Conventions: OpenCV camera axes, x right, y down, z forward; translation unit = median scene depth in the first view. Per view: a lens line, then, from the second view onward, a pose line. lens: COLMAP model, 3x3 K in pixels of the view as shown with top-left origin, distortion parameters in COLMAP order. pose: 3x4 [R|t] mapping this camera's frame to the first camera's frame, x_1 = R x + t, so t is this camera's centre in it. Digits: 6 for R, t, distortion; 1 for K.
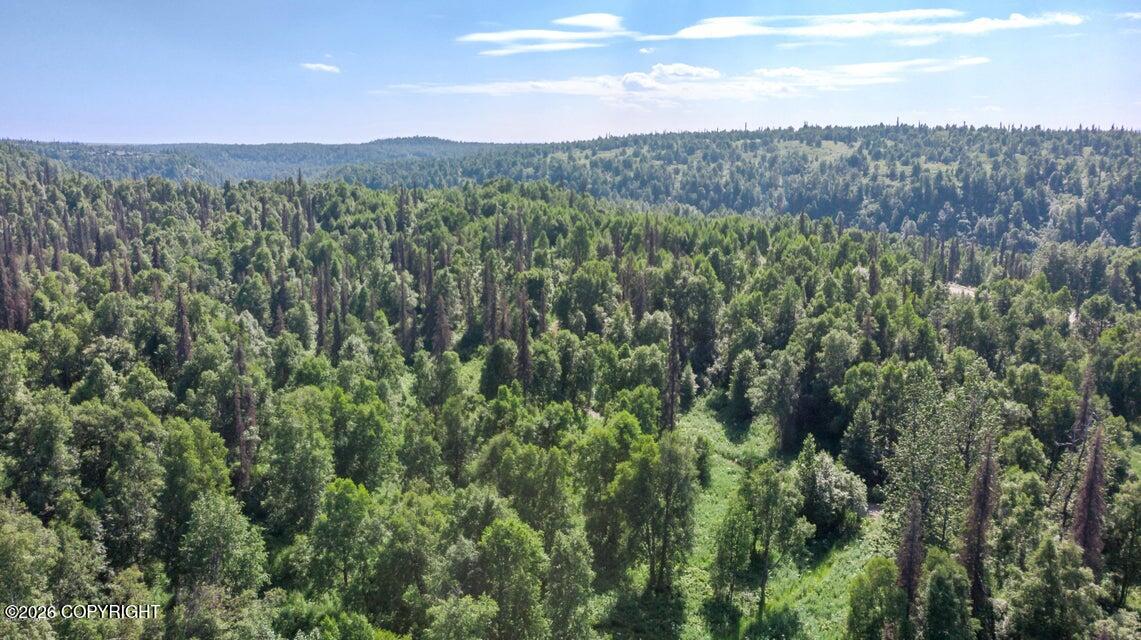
lens RADIAL K [[834.4, 0, 576.4], [0, 834.4, 317.4], [0, 0, 1]] dist [-0.000403, 0.045761]
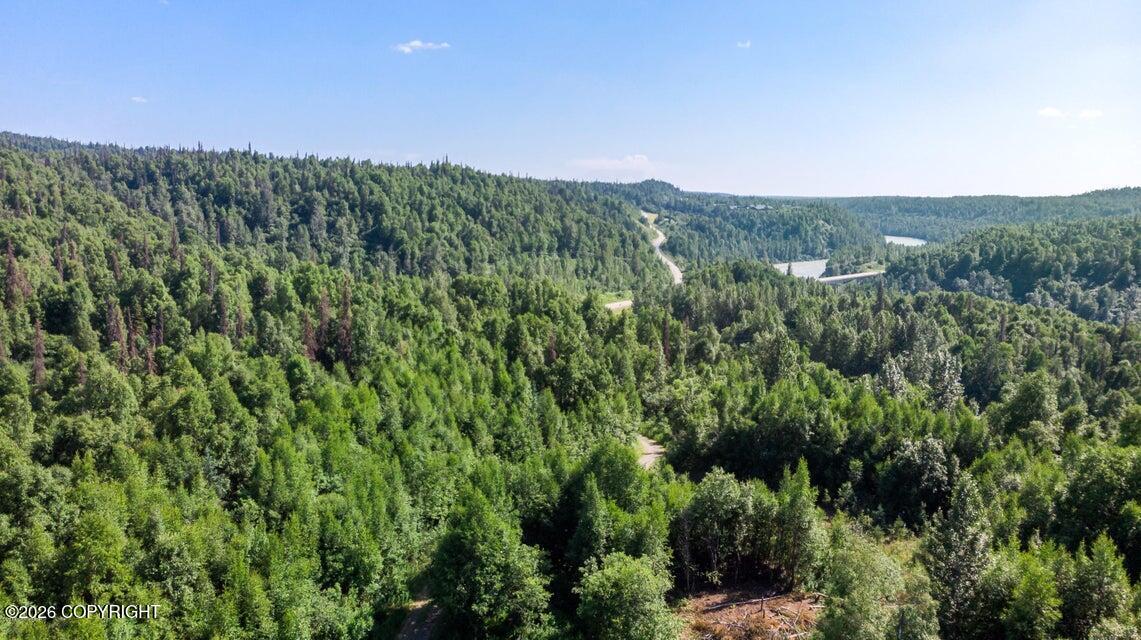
lens RADIAL K [[824.3, 0, 570.5], [0, 824.3, 320.0], [0, 0, 1]] dist [0.035663, -0.001781]
pose [[0.694217, 0.107631, -0.711673, -0.026529], [-0.148469, 0.988906, 0.004732, -0.065192], [0.704287, 0.102376, 0.702495, 0.315175]]
